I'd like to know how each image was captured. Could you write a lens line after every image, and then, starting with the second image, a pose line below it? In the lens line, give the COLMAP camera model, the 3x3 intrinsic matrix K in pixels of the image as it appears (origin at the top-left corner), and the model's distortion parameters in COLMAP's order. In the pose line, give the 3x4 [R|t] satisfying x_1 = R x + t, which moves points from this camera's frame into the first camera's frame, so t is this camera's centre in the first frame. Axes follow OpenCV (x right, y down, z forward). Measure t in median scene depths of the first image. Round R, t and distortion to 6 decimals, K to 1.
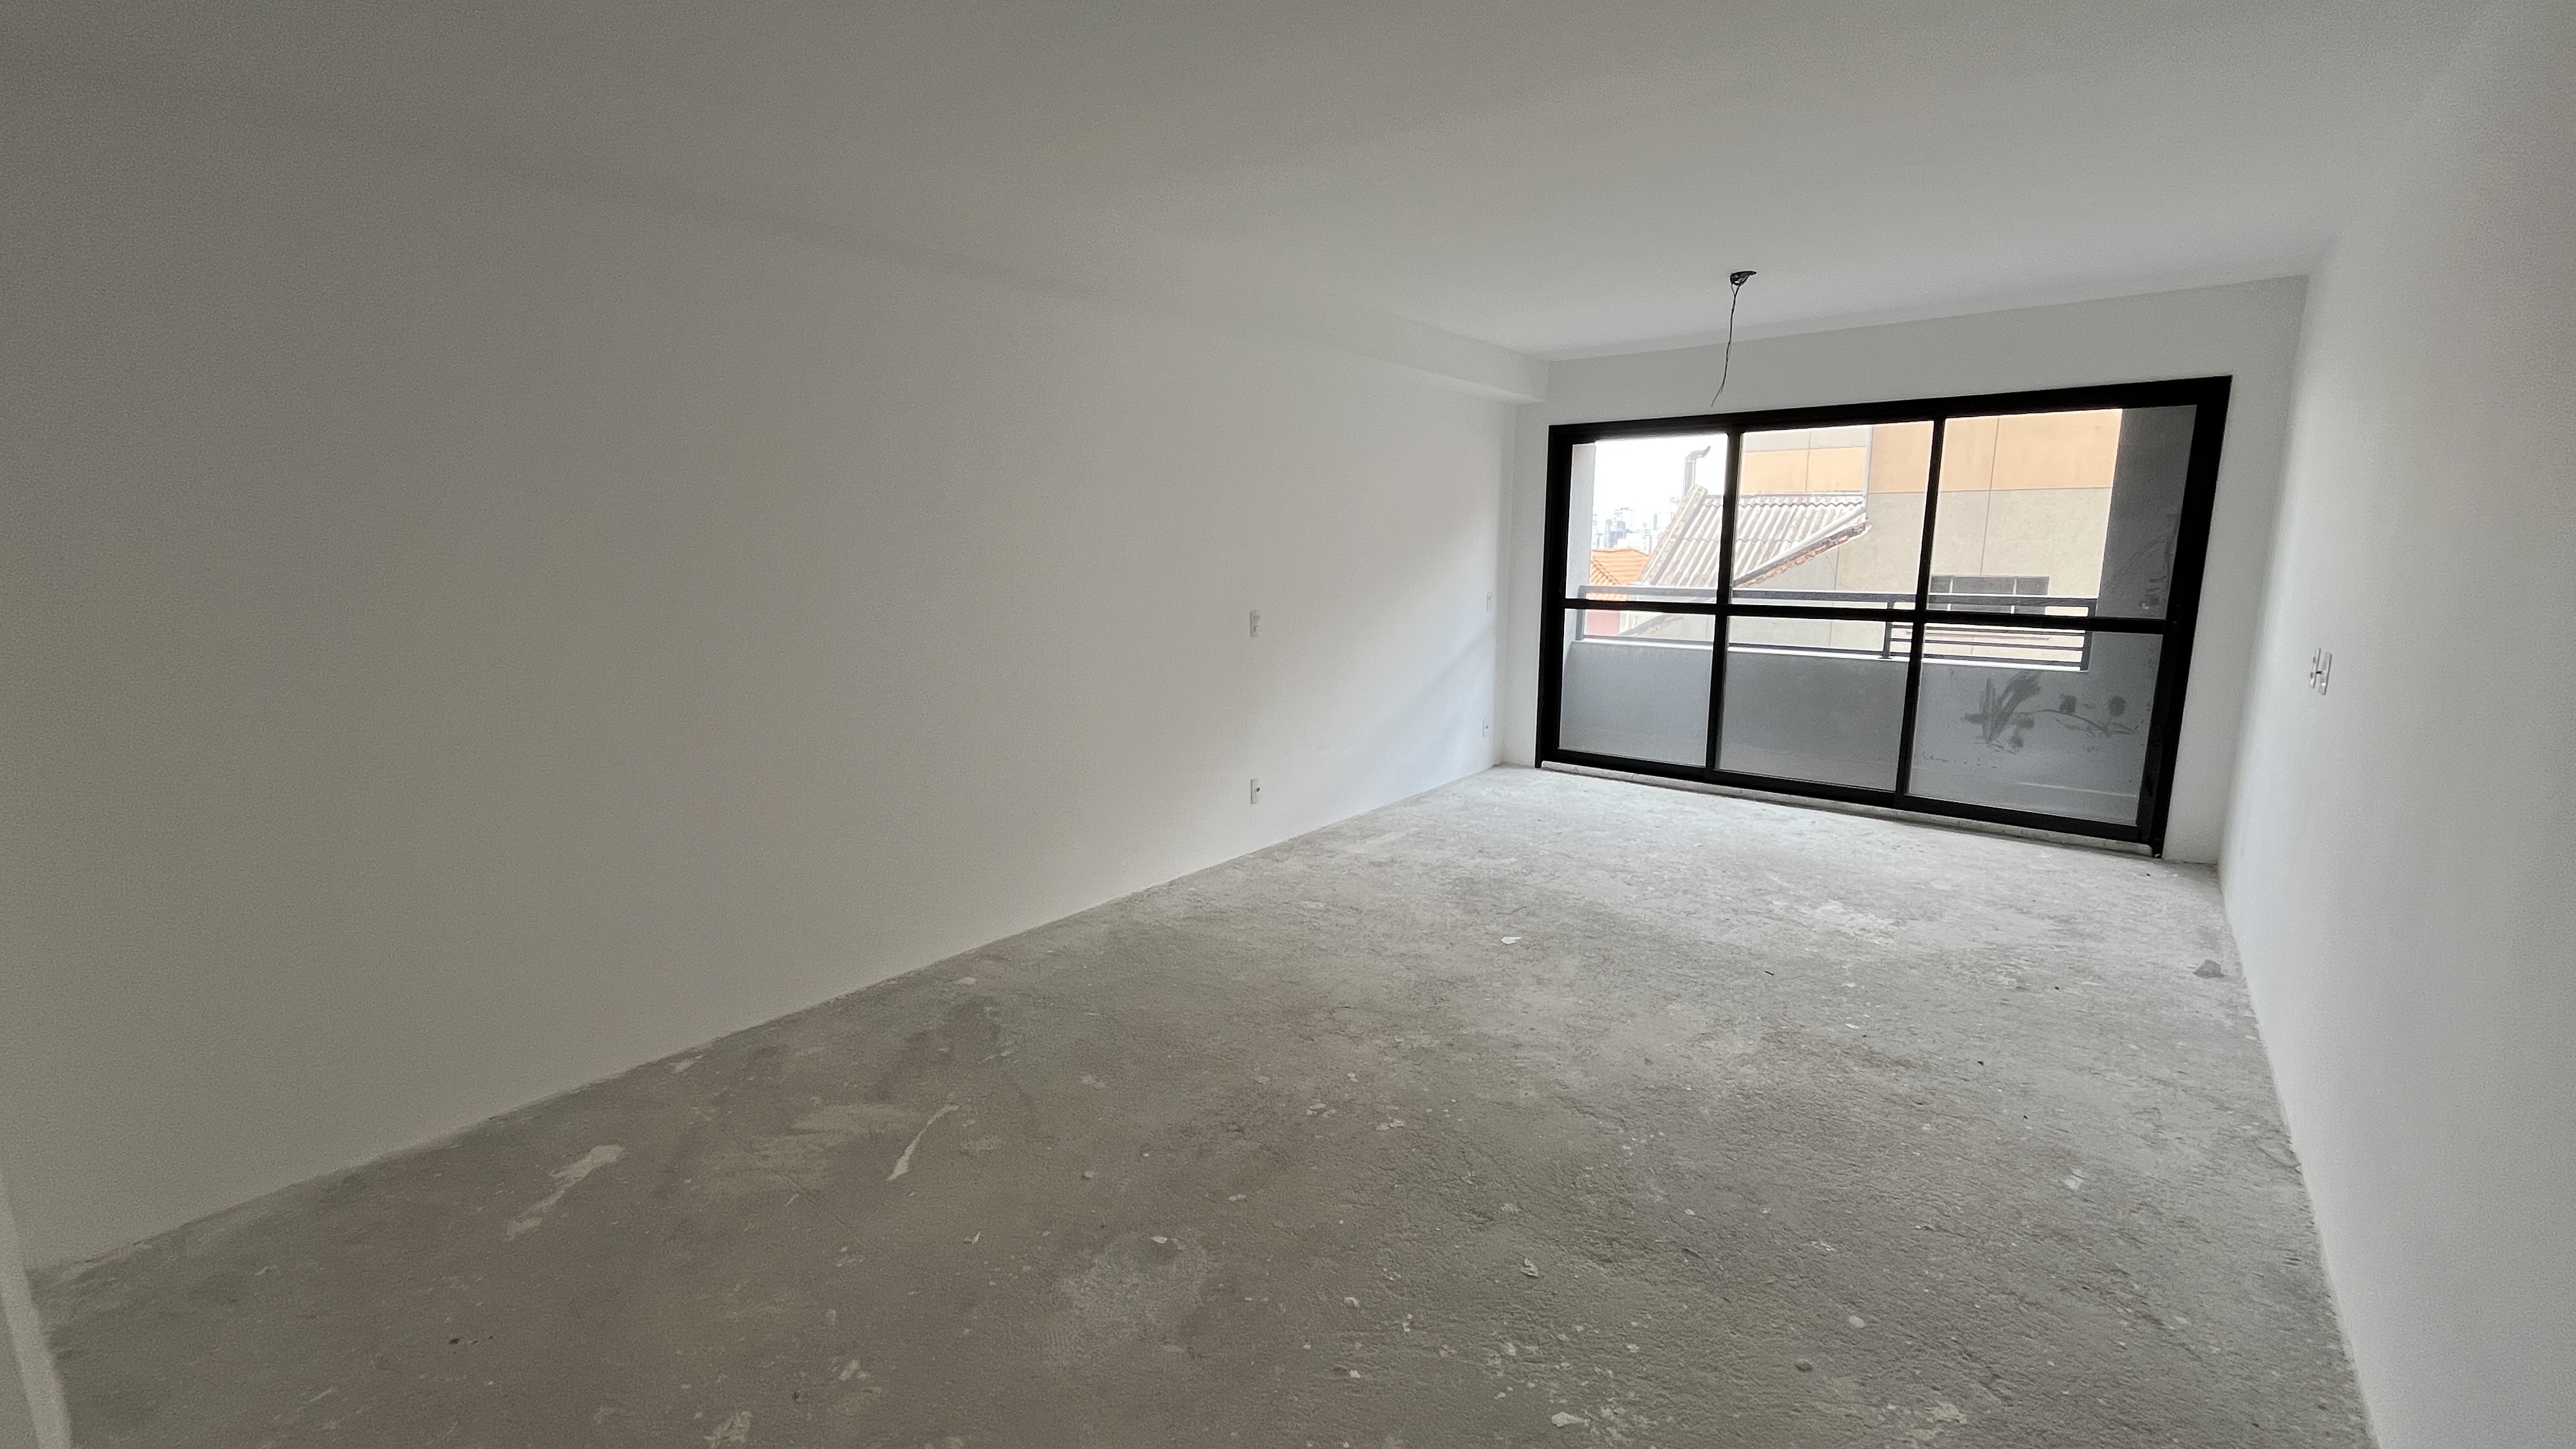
lens RADIAL K [[1049.0, 0, 1286.6], [0, 1049.0, 721.3], [0, 0, 1]] dist [-0.004756, 0.000321]
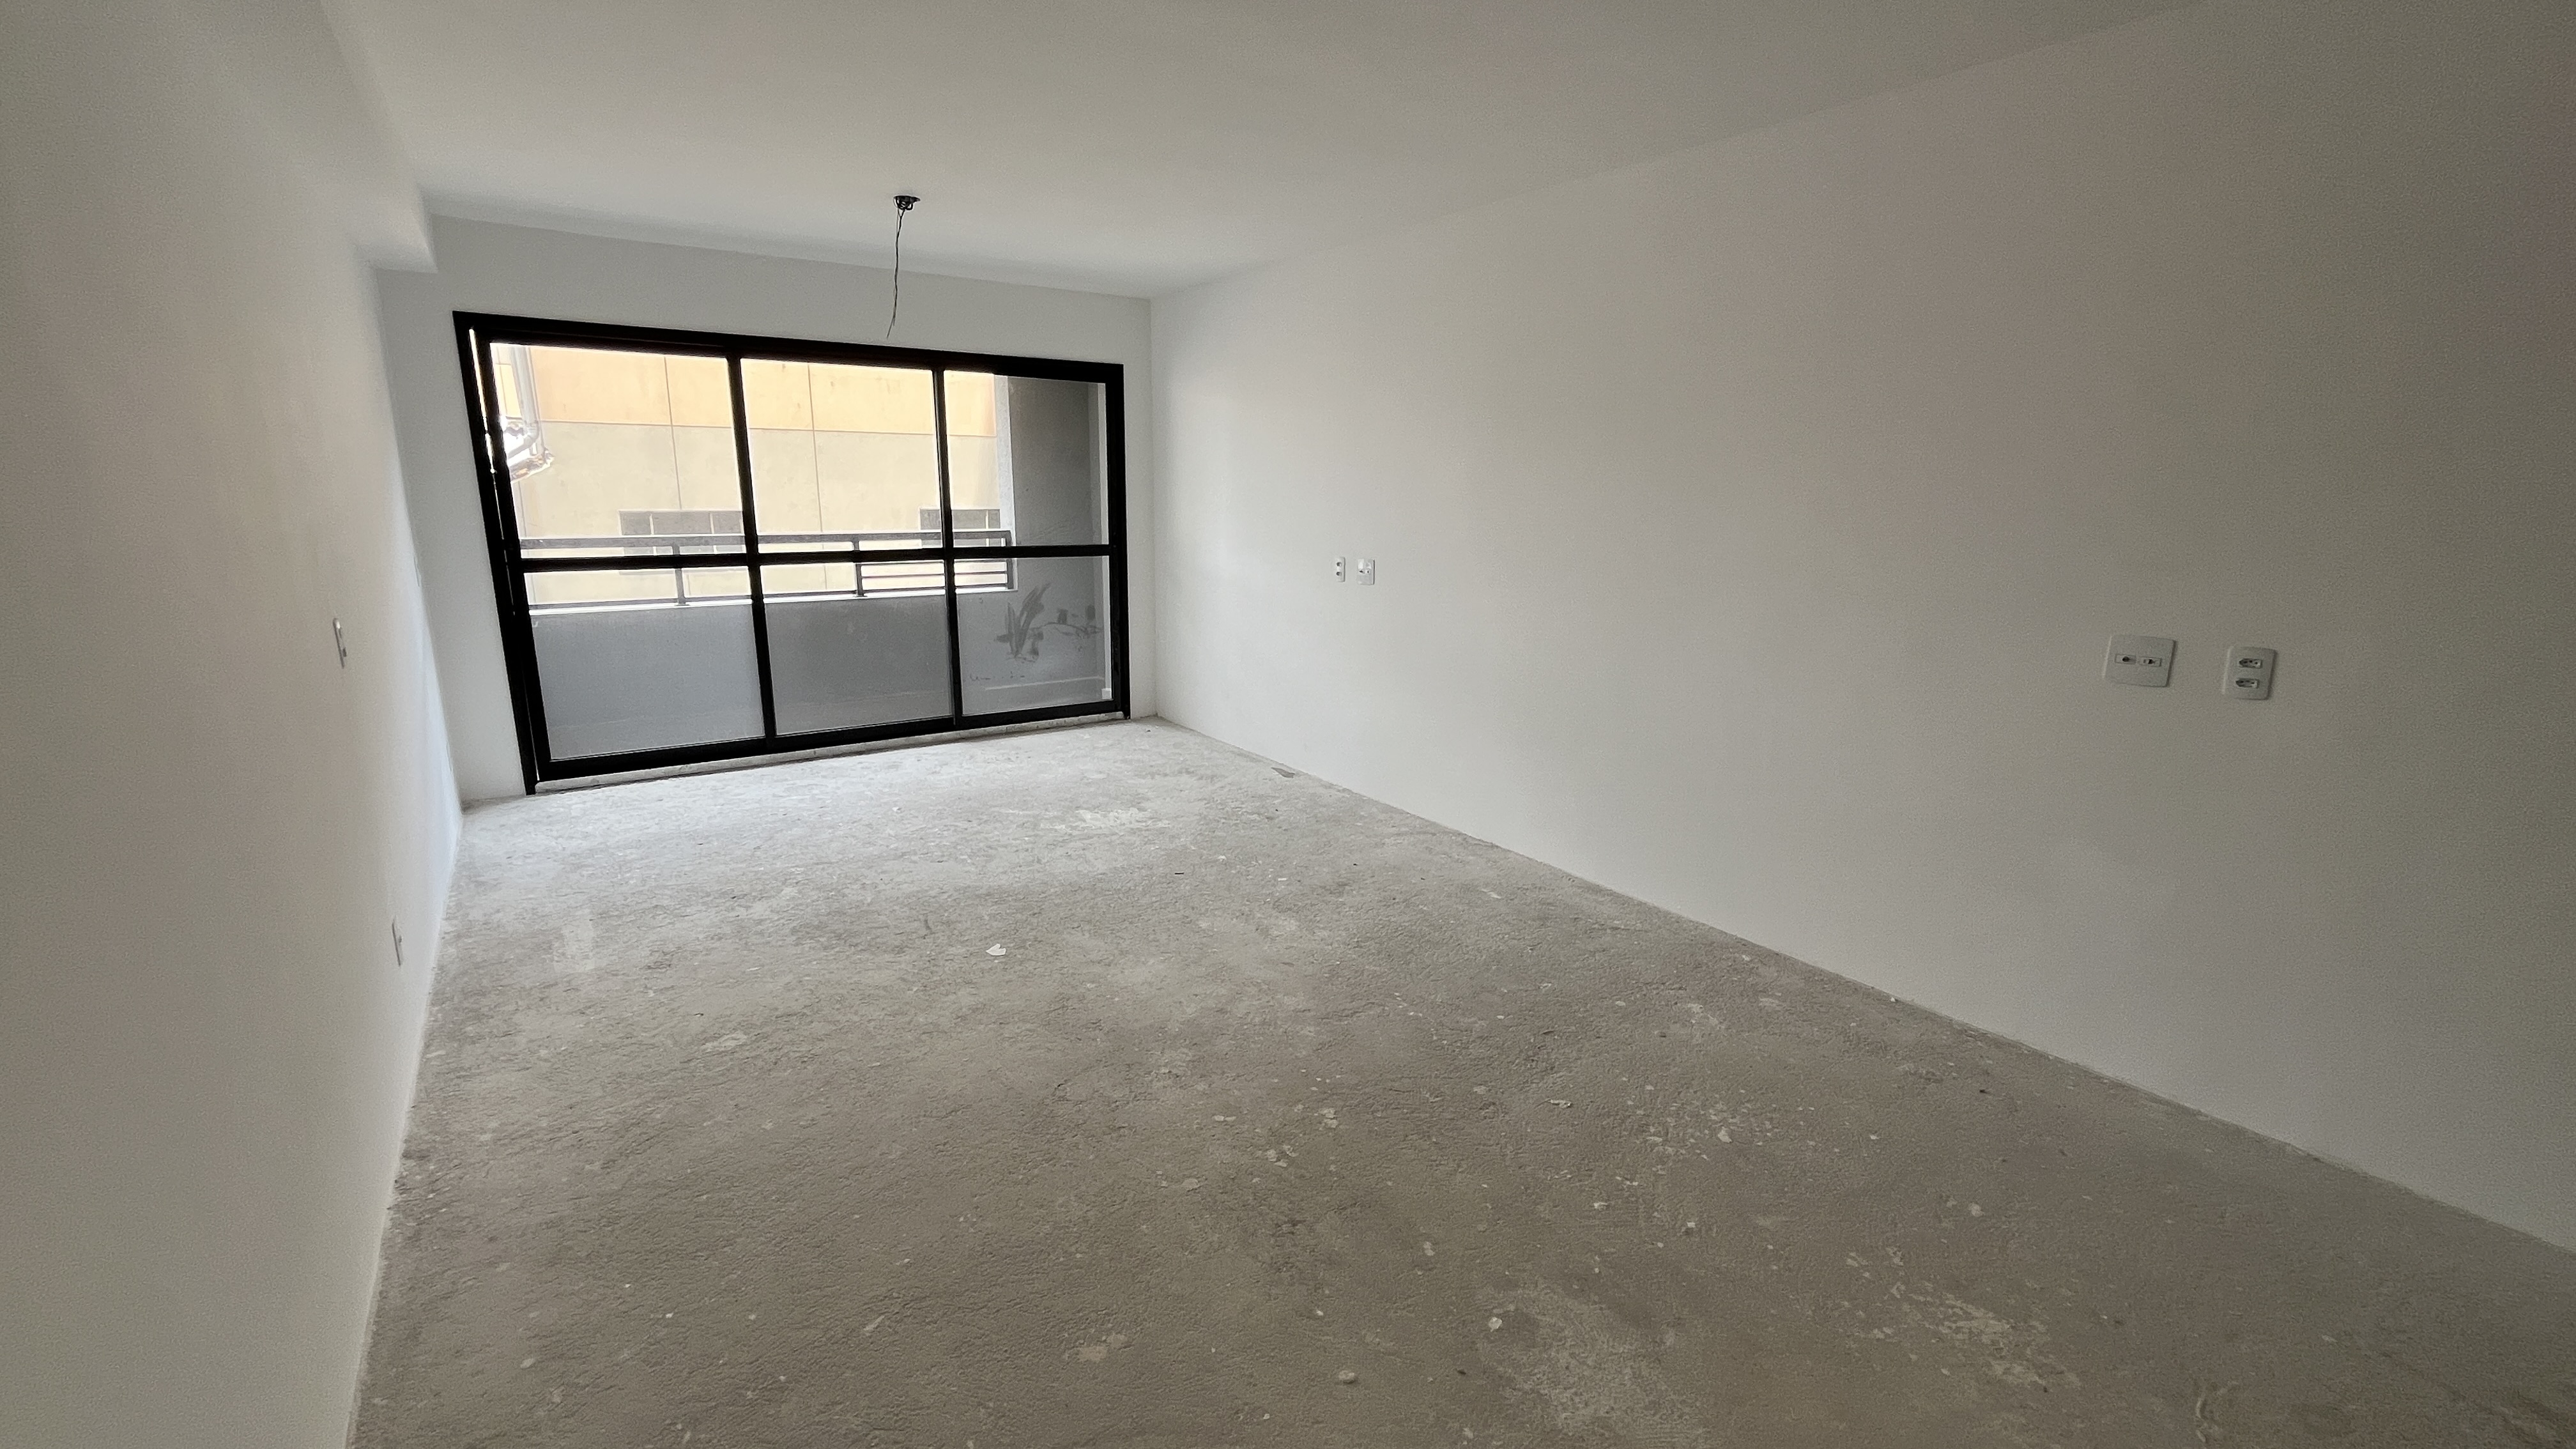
lens RADIAL K [[1049.0, 0, 1281.3], [0, 1049.0, 724.5], [0, 0, 1]] dist [-0.004756, 0.000321]
pose [[0.284449, -0.213051, 0.934718, -0.394660], [0.148762, 0.972993, 0.176504, -0.075045], [-0.947079, 0.088845, 0.308461, 0.385884]]
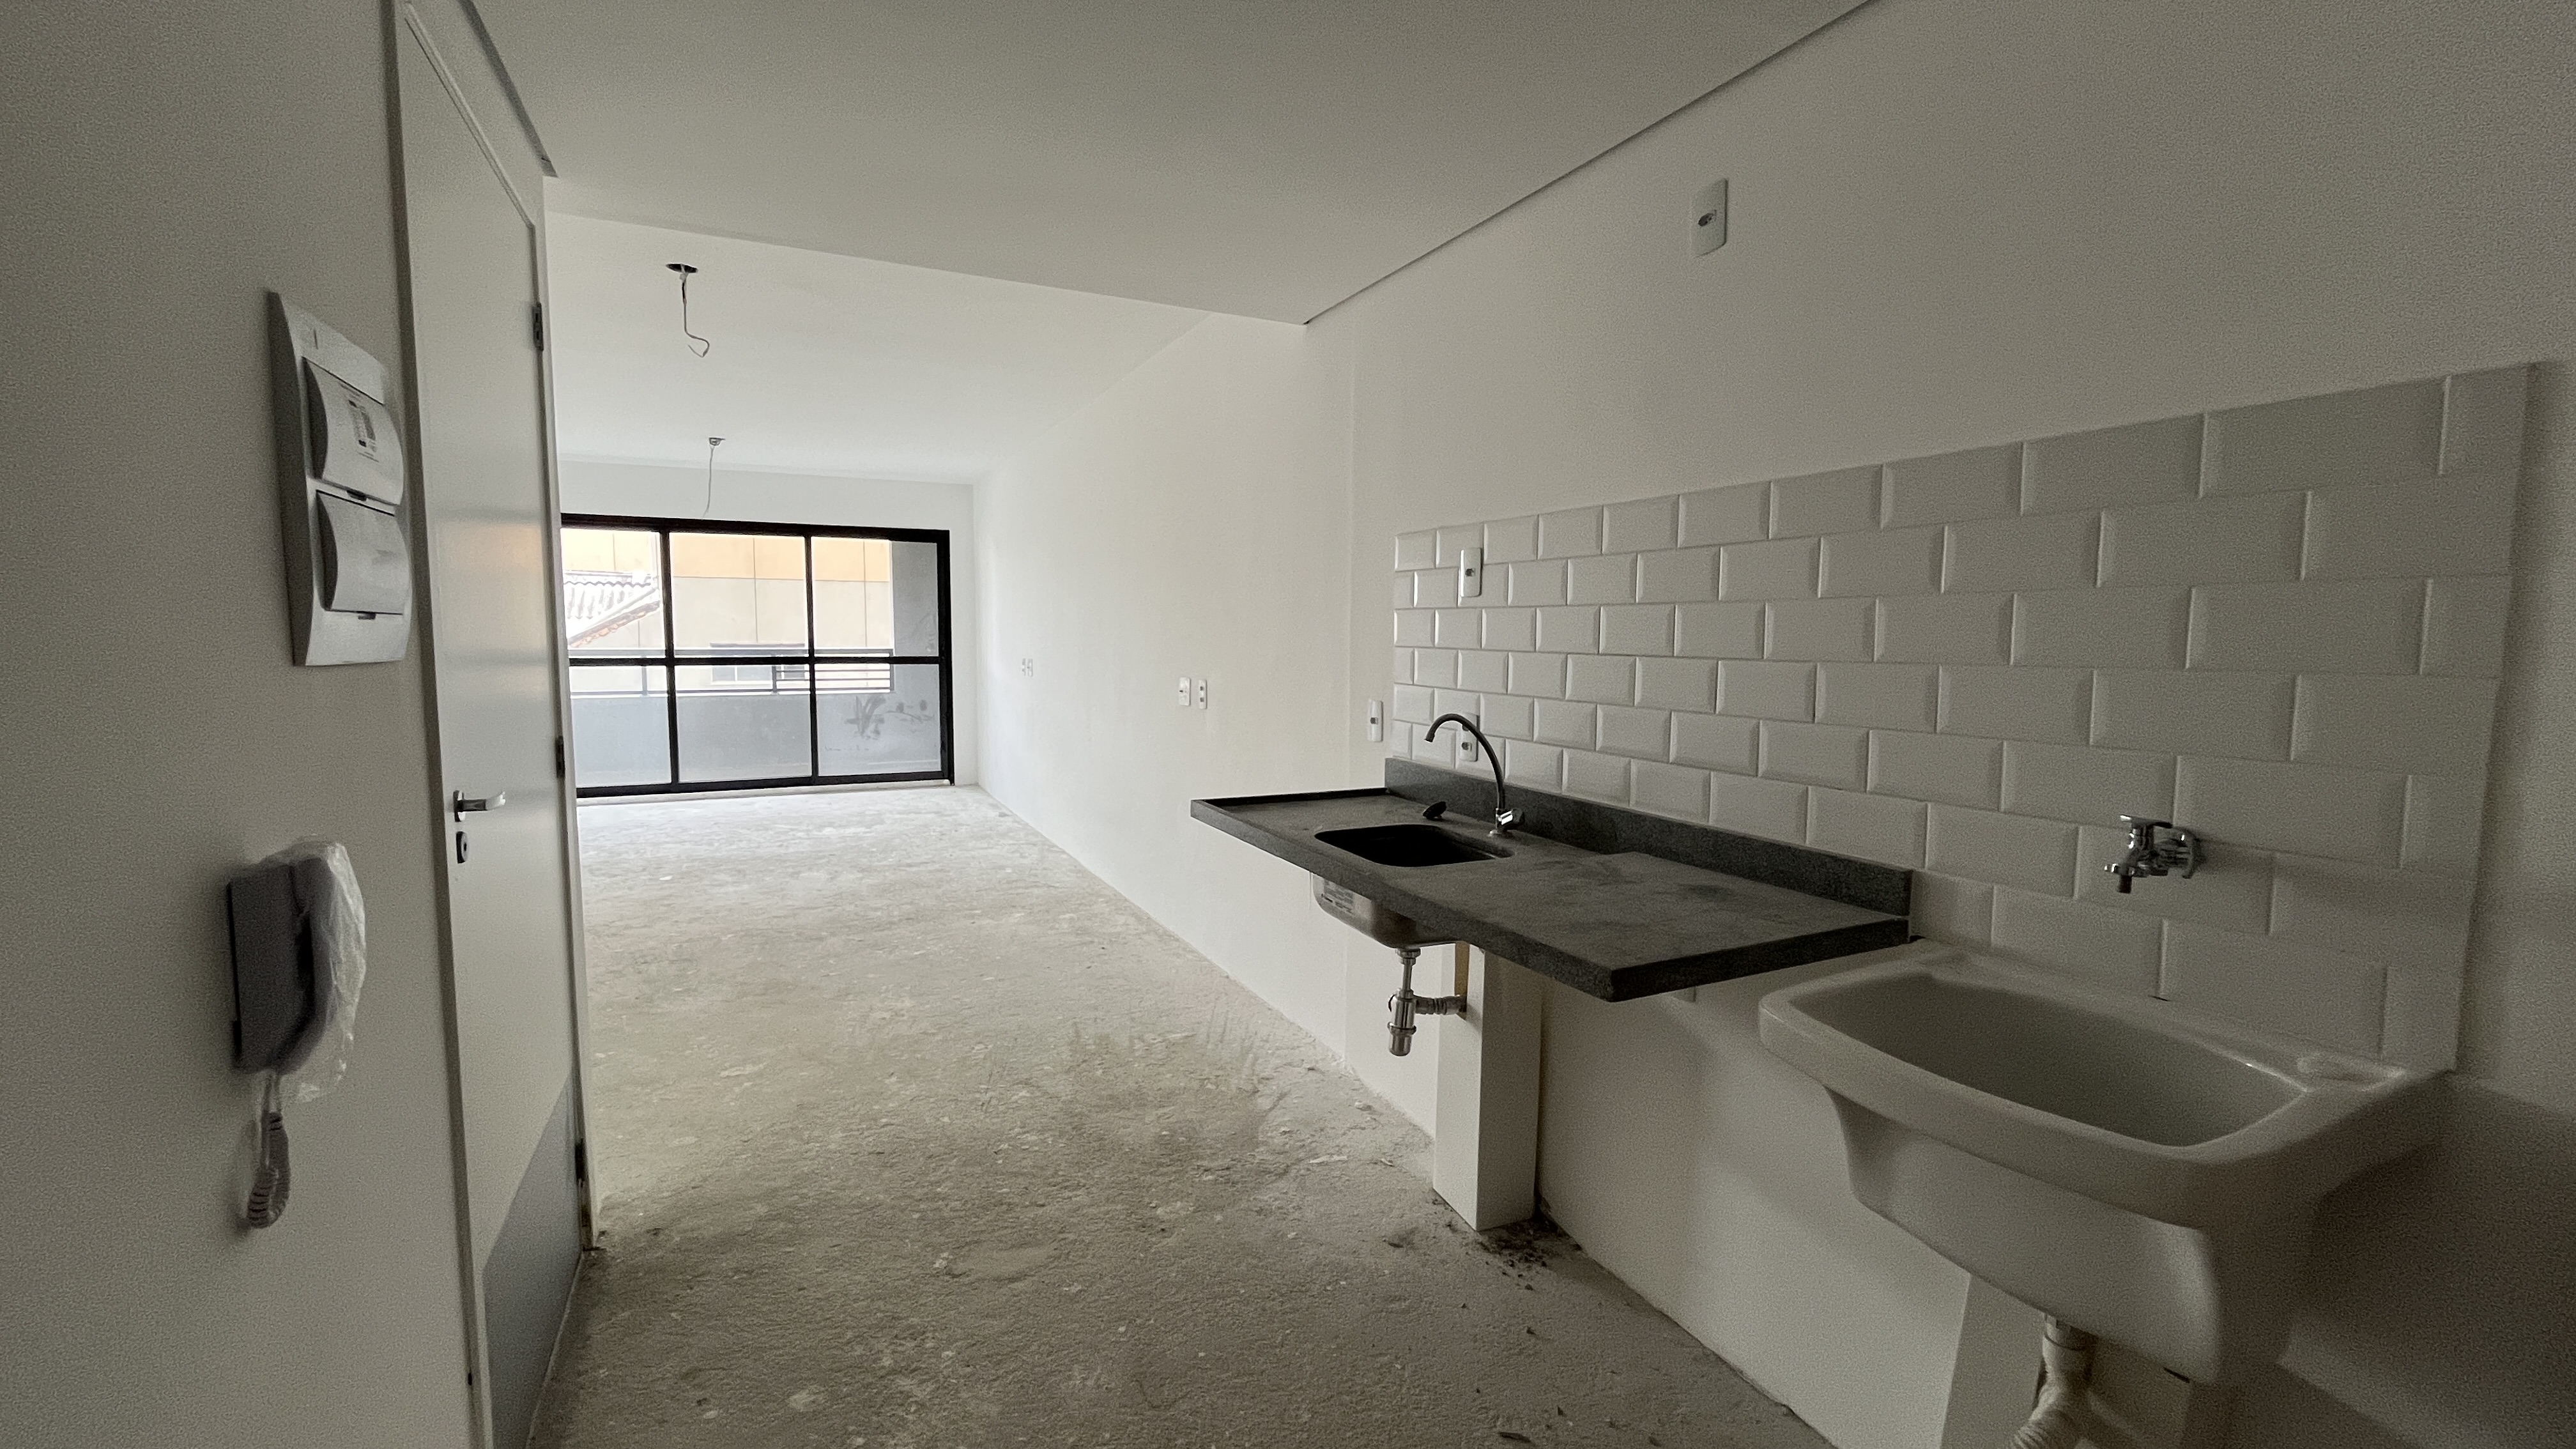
lens RADIAL K [[1049.0, 0, 1284.1], [0, 1049.0, 720.2], [0, 0, 1]] dist [-0.004756, 0.000321]
pose [[0.432350, -0.075063, 0.898576, -0.554959], [0.143848, 0.989508, 0.013446, 0.075631], [-0.890158, 0.123445, 0.438612, -0.334075]]
